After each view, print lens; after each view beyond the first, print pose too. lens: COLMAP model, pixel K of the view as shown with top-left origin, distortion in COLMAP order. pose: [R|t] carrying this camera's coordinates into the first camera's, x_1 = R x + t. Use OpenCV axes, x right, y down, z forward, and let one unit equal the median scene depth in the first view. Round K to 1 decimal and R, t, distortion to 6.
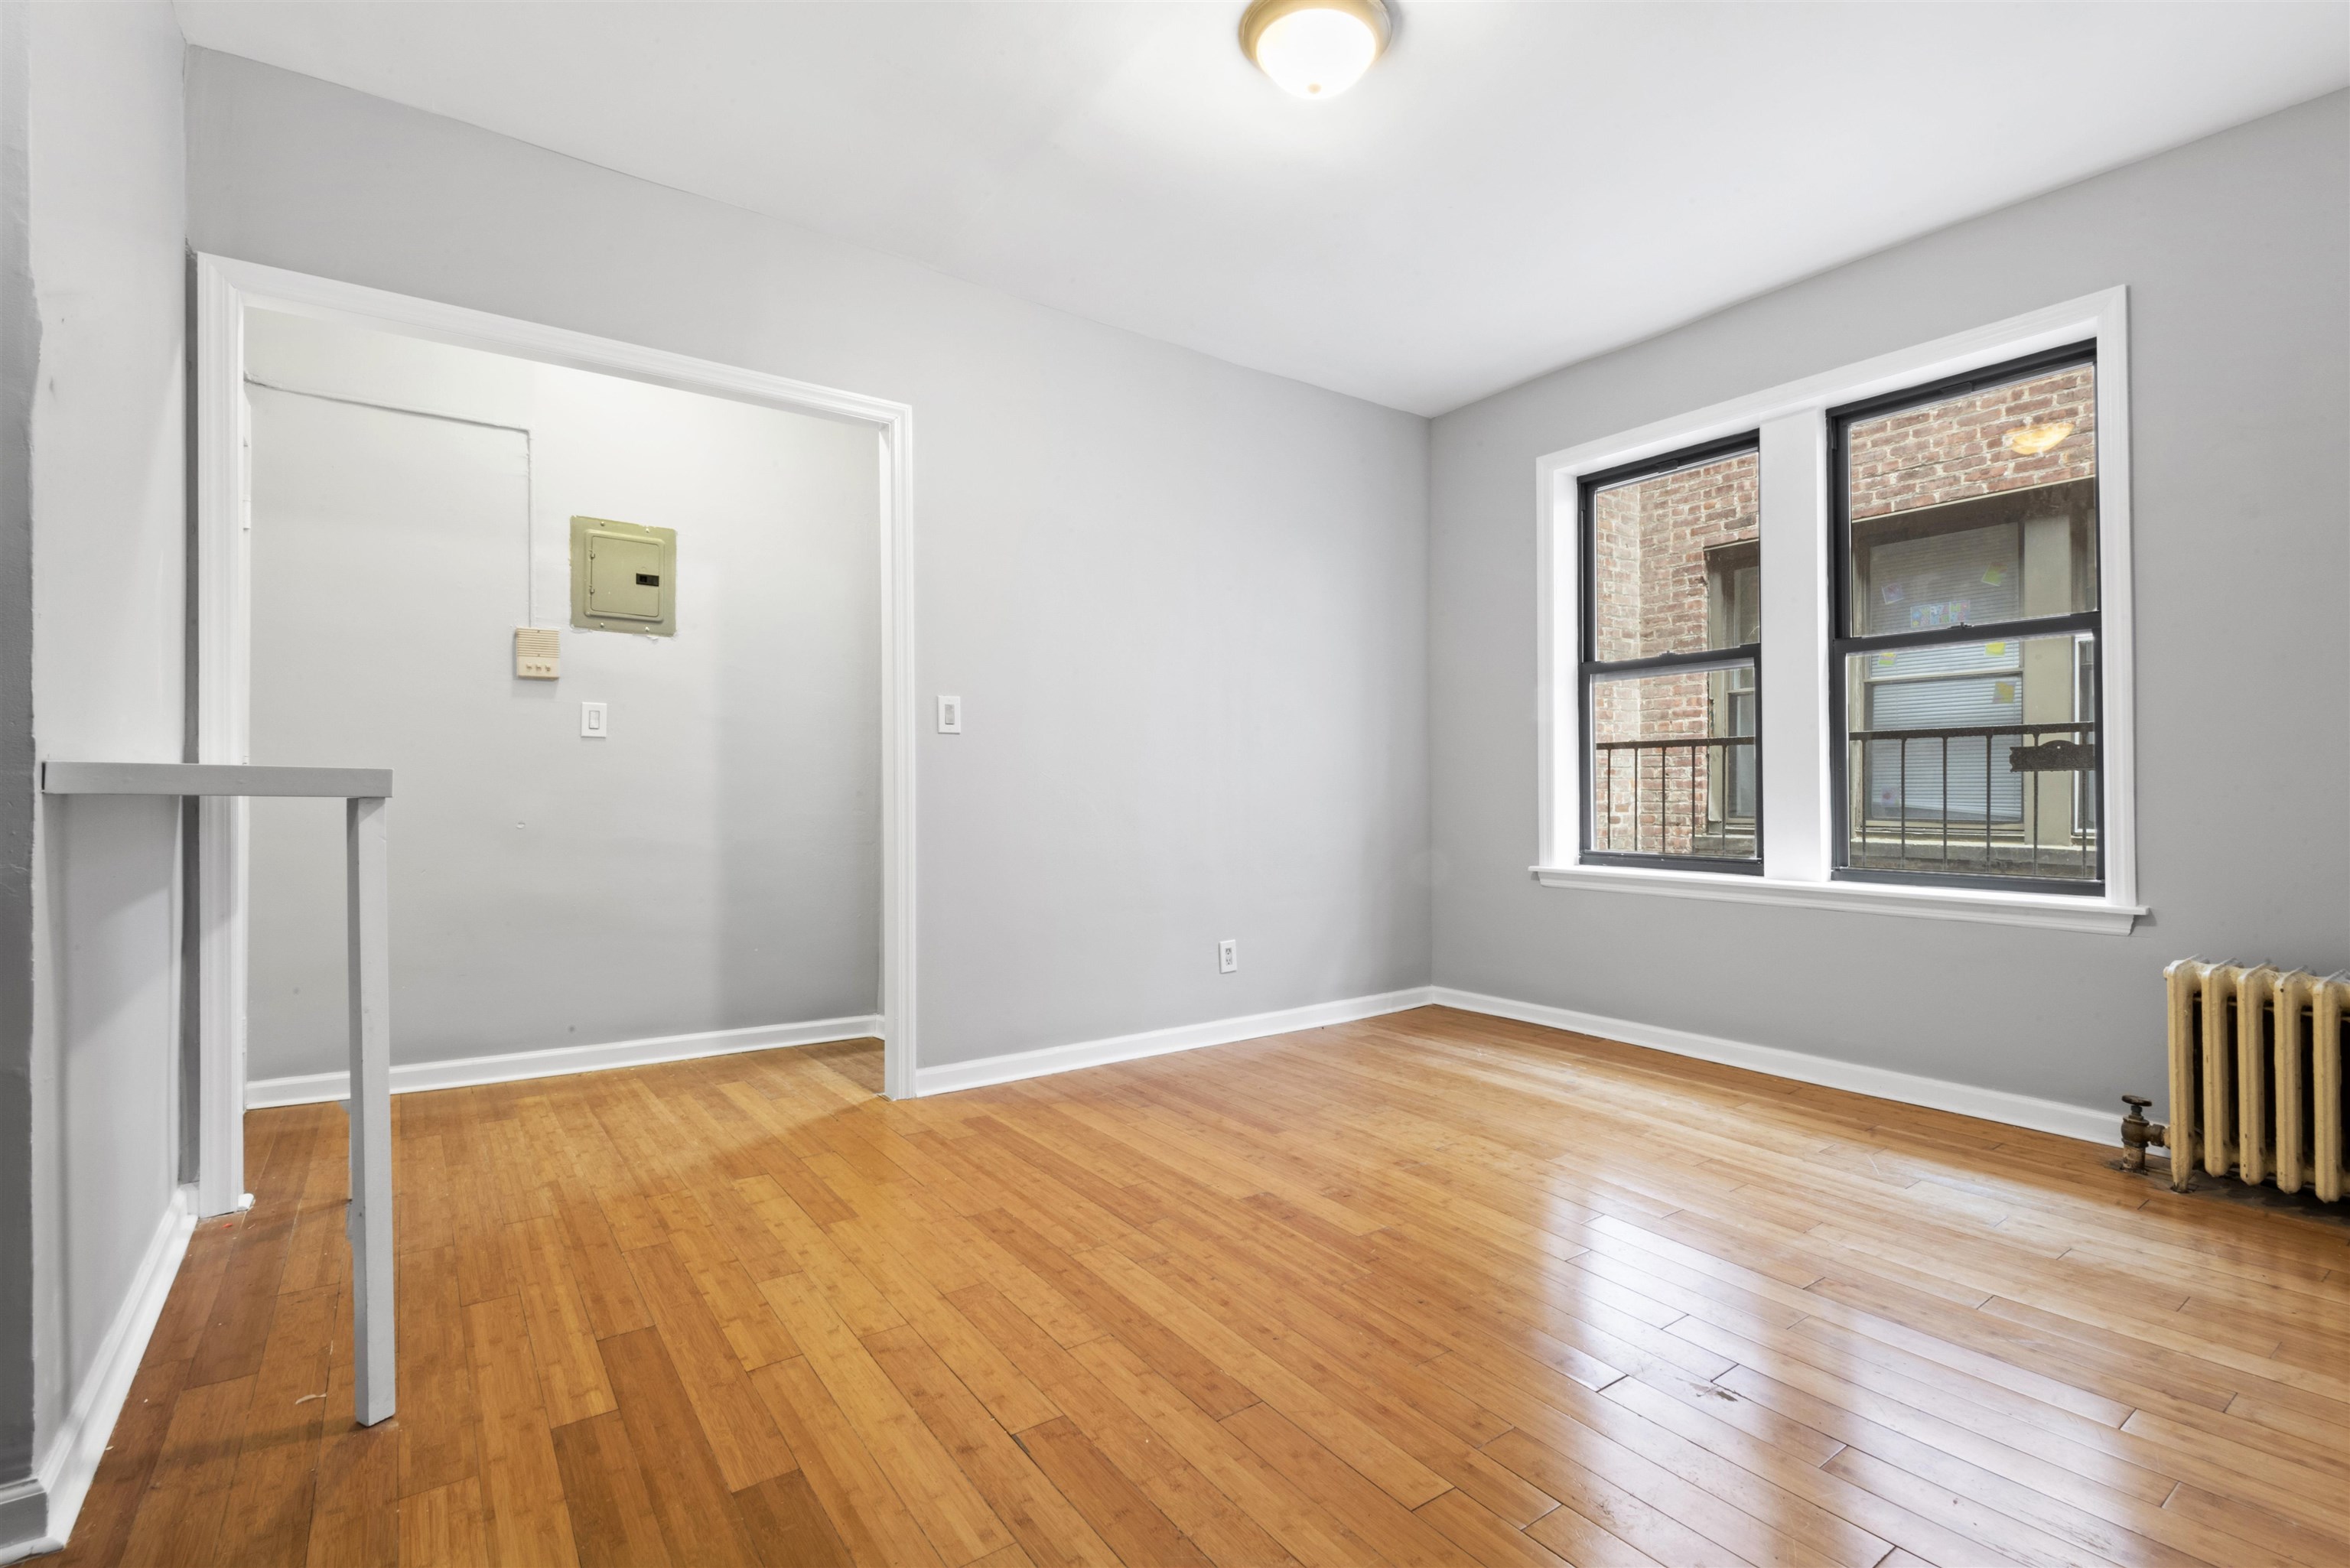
lens RADIAL K [[1067.7, 0, 1176.5], [0, 1067.7, 774.0], [0, 0, 1]] dist [0.030721, -0.017635]
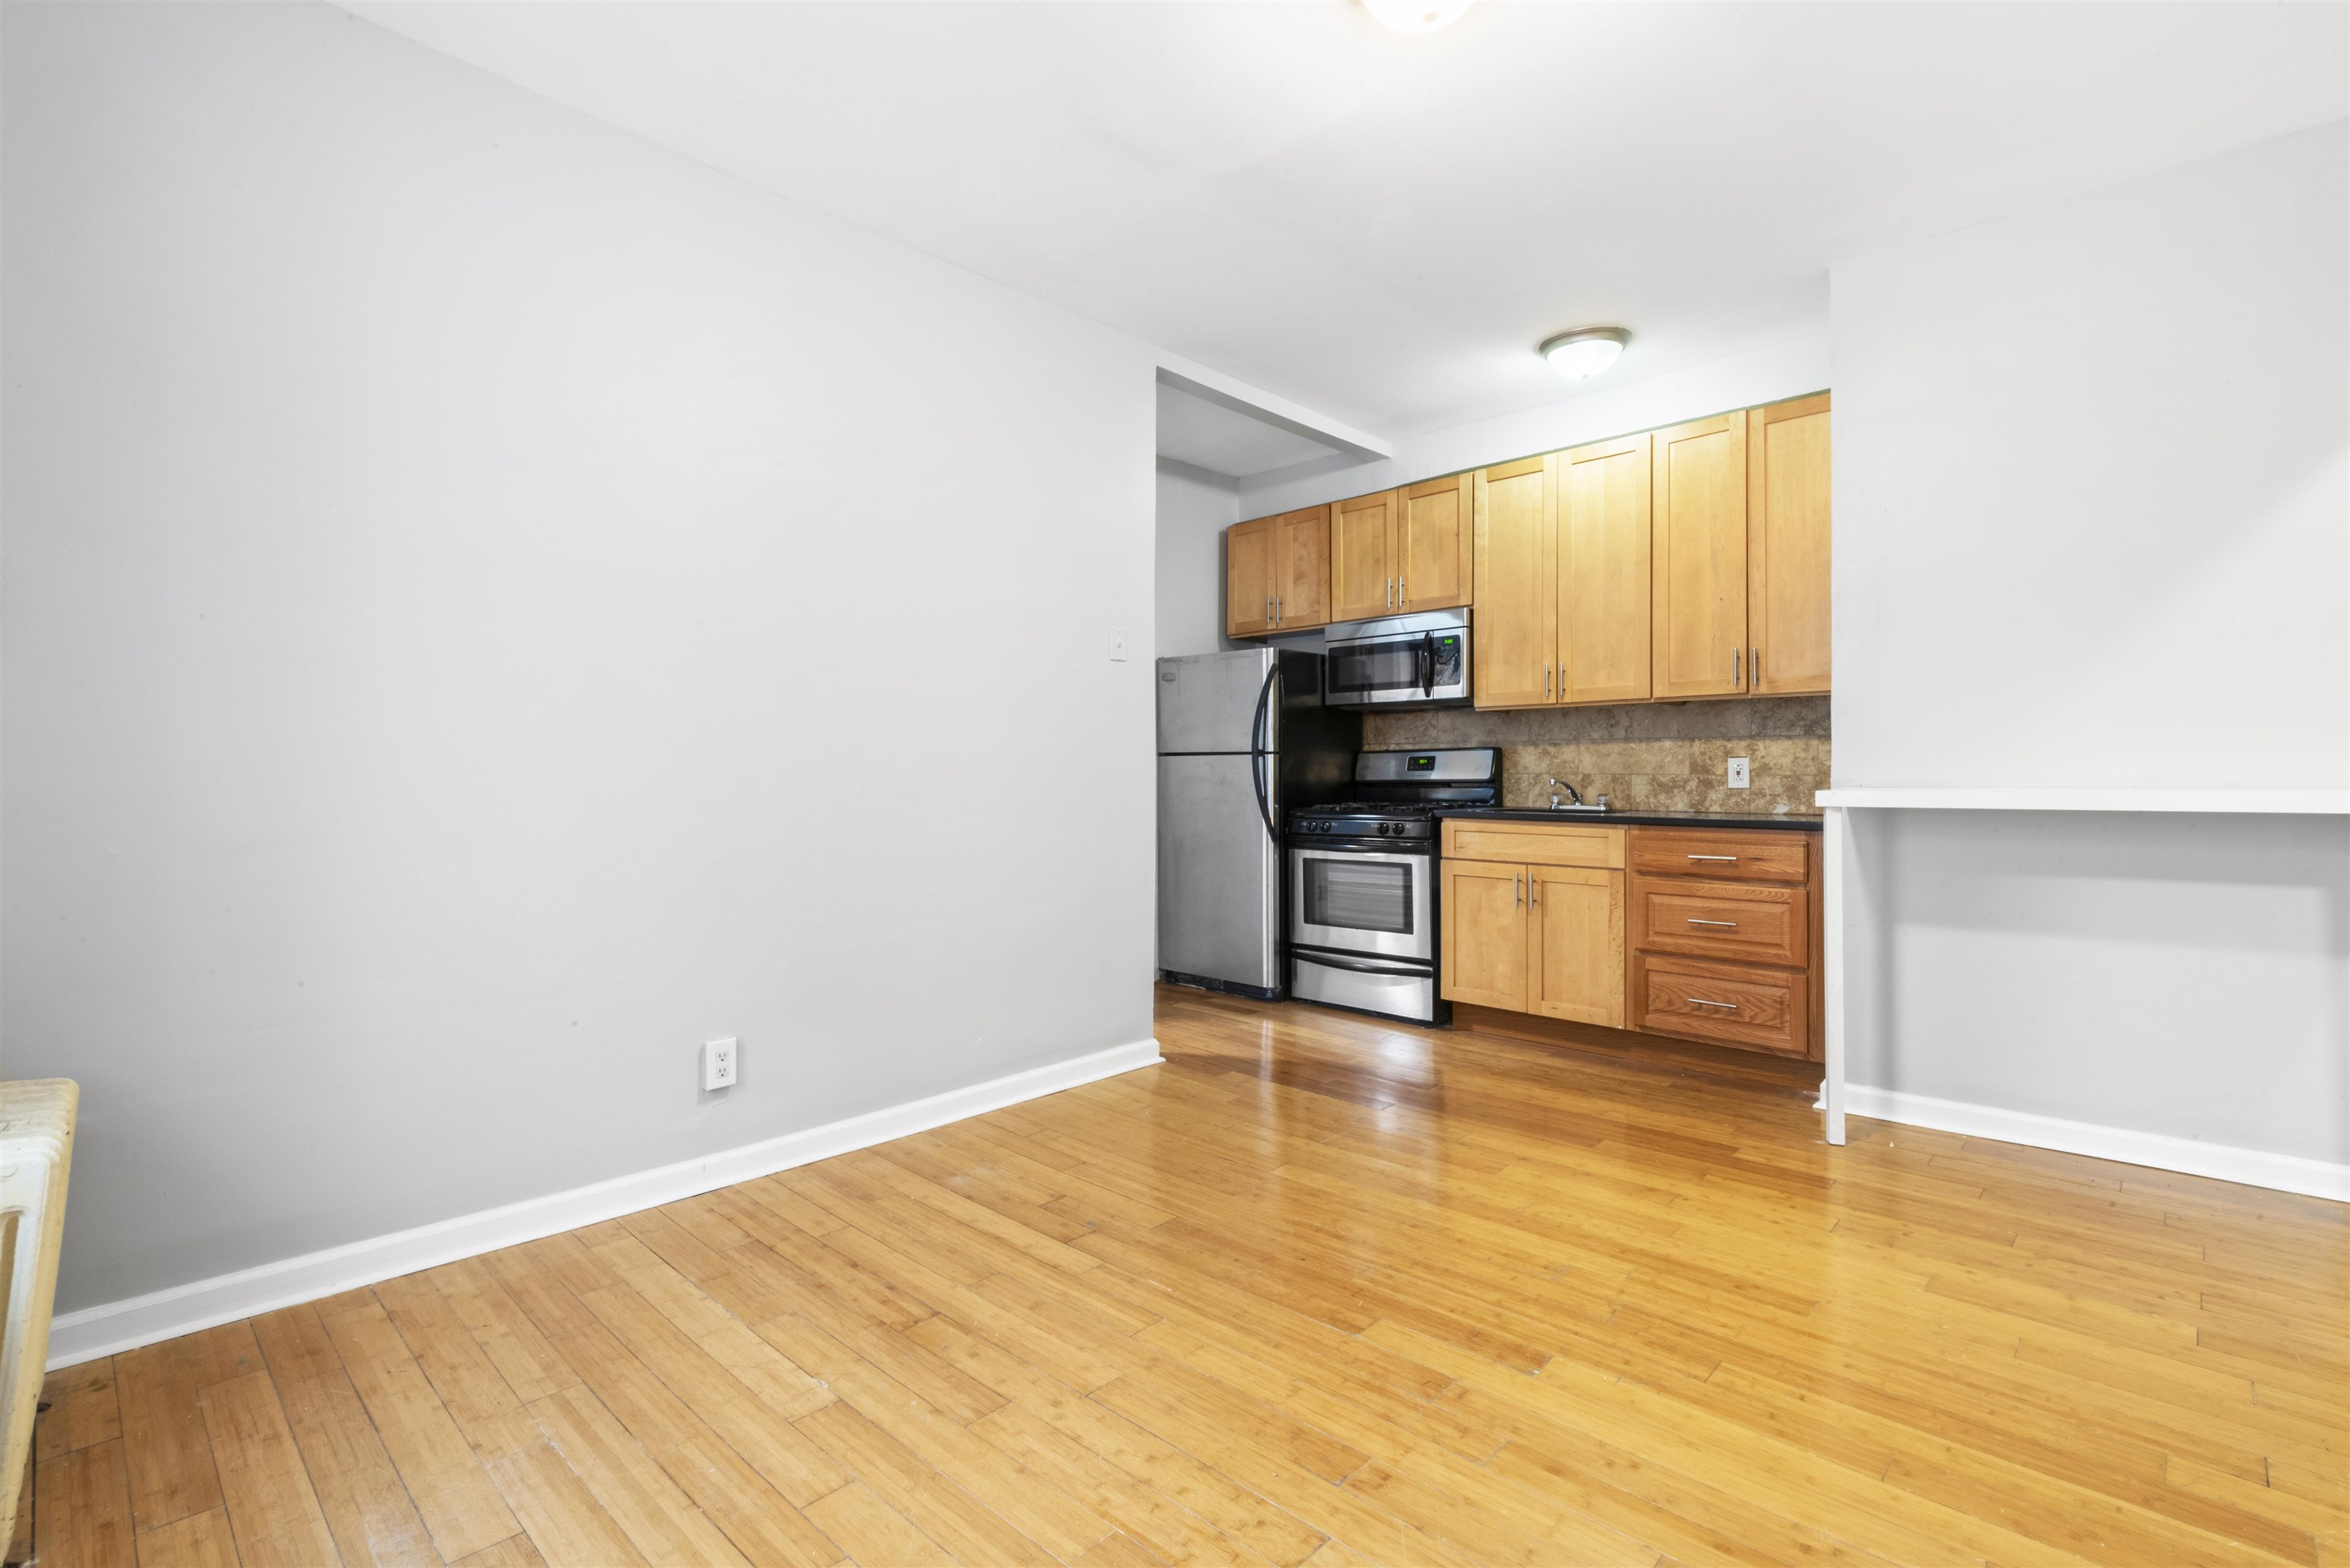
lens RADIAL K [[1067.7, 0, 1176.5], [0, 1067.7, 774.0], [0, 0, 1]] dist [0.030721, -0.017635]
pose [[-0.981966, 0.001563, -0.189052, 0.459999], [0.004743, 0.999855, -0.016367, -0.005578], [0.188999, -0.016968, -0.981831, 1.685715]]
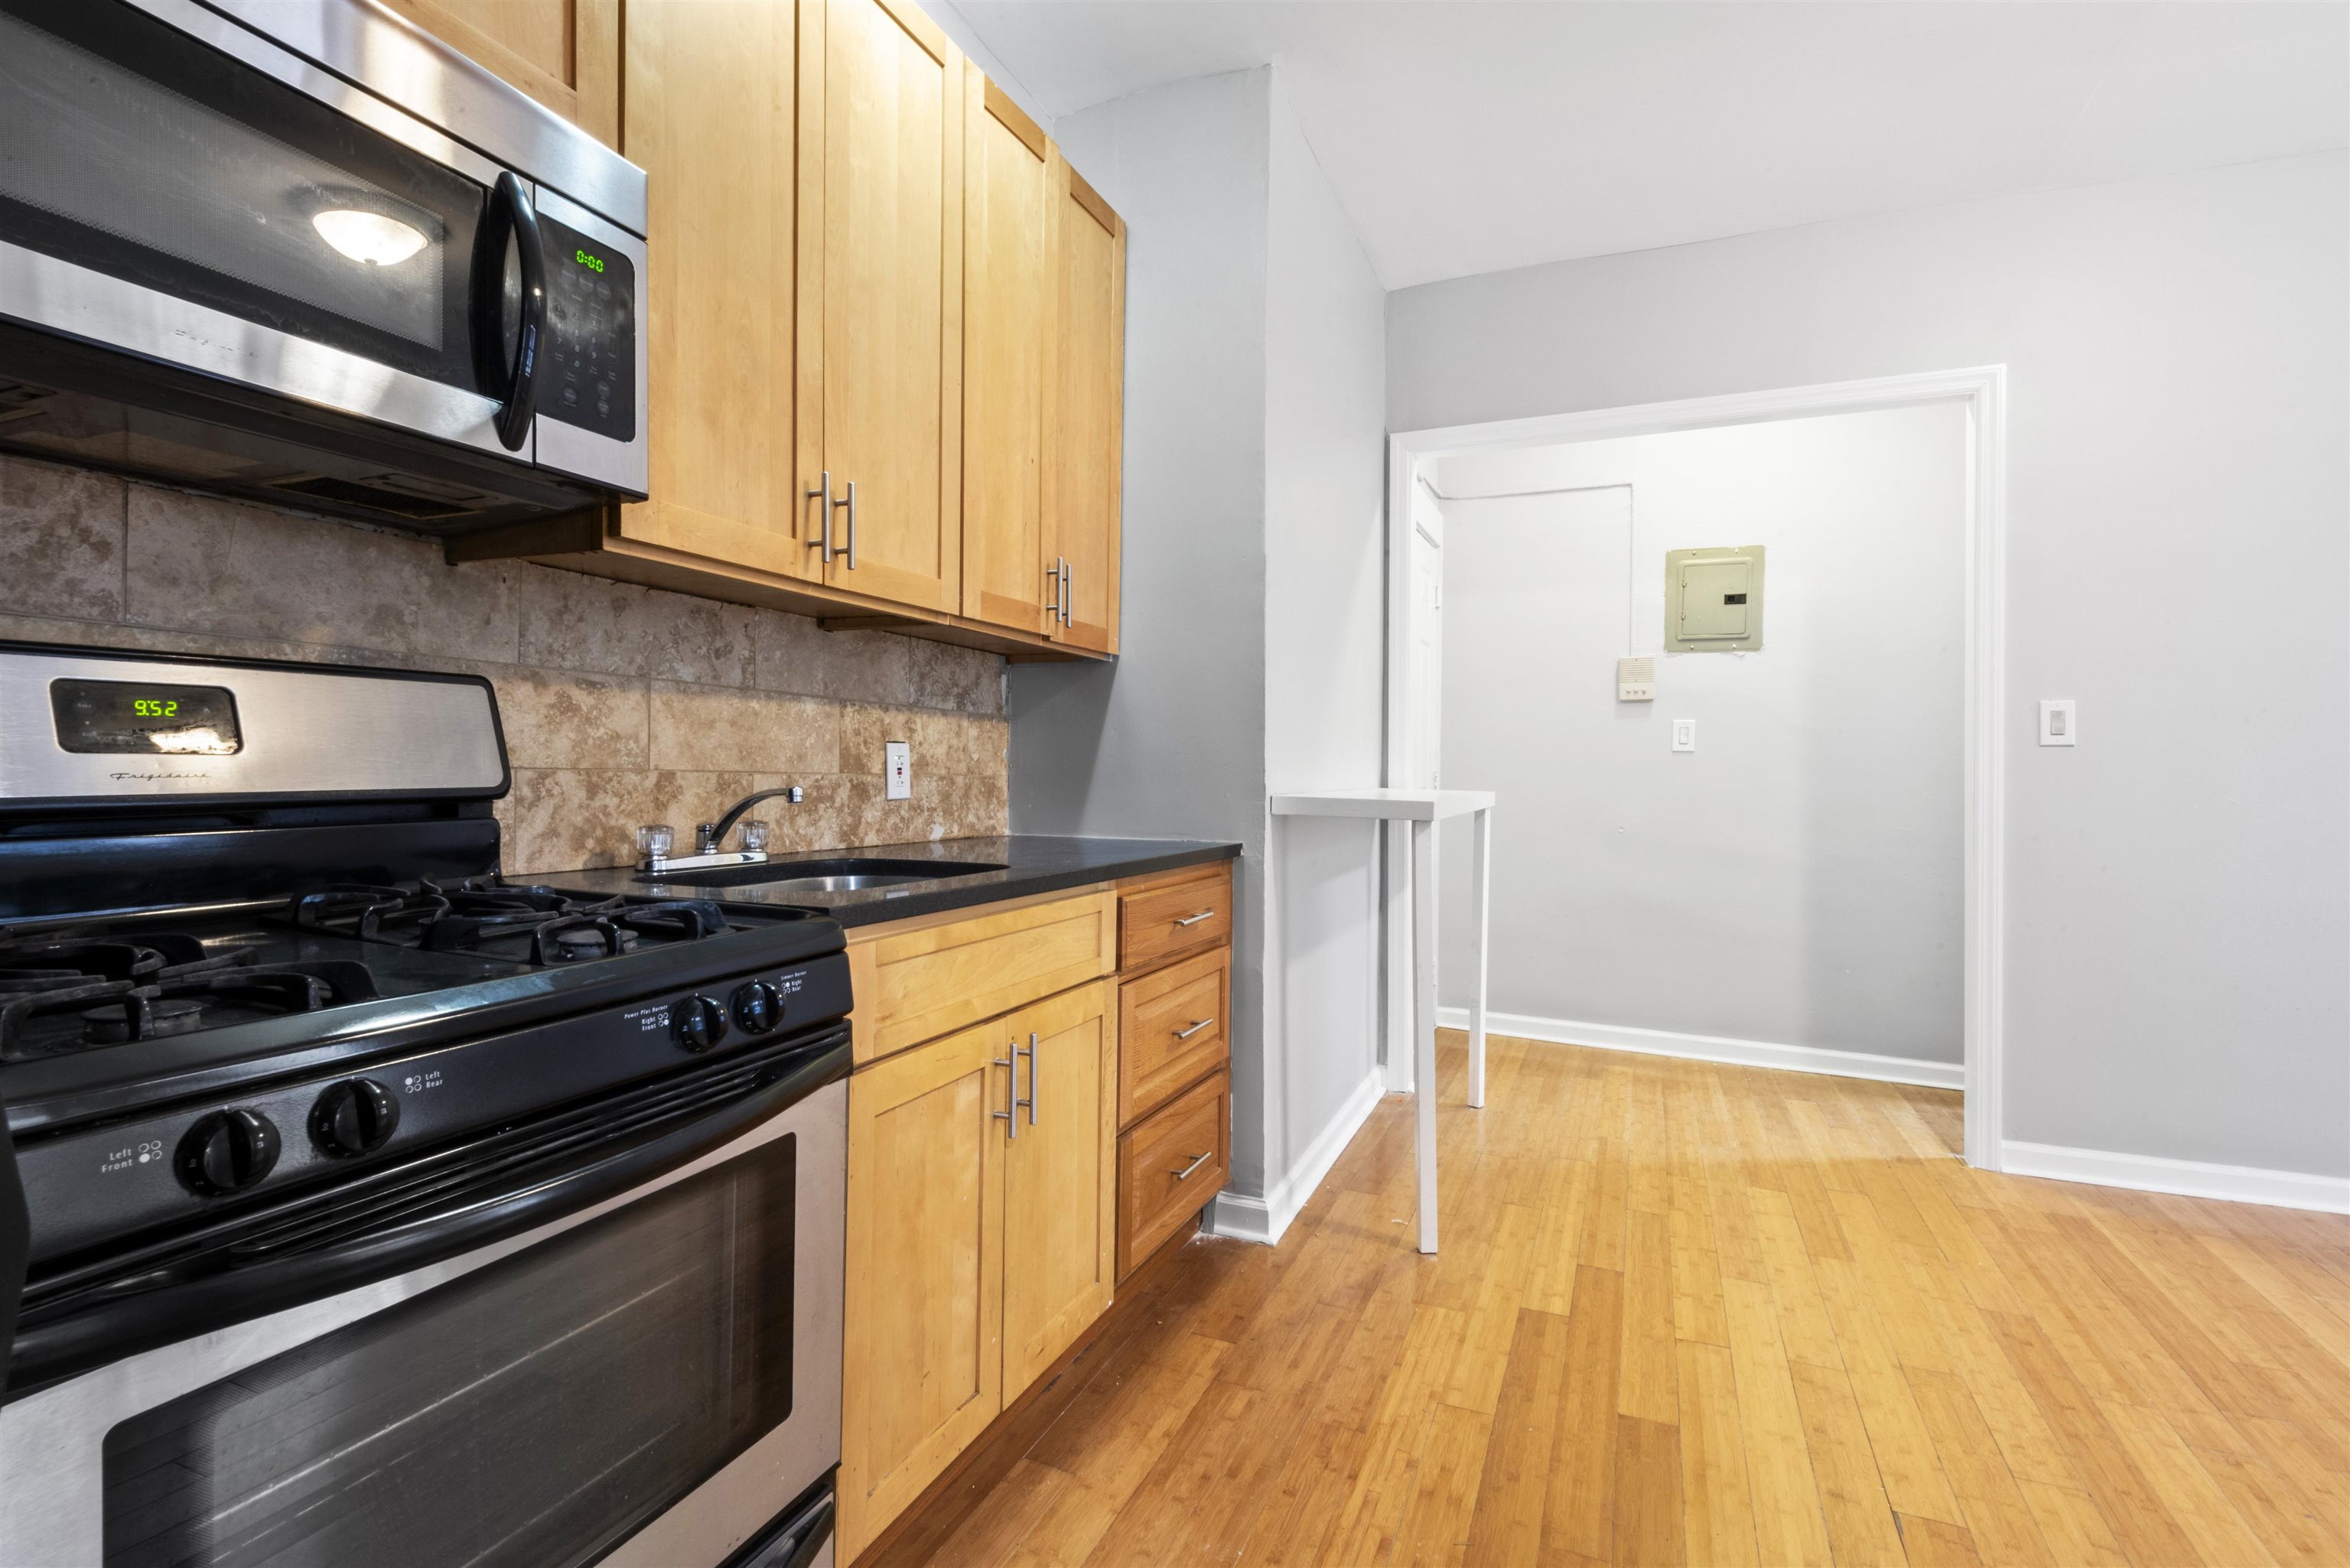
lens RADIAL K [[1117.1, 0, 1186.6], [0, 1117.1, 774.6], [0, 0, 1]] dist [0.022474, -0.012470]
pose [[0.531646, 0.008655, -0.846923, 0.227924], [0.001485, 0.999937, 0.011151, -0.036887], [0.846966, -0.007186, 0.531599, -0.042406]]
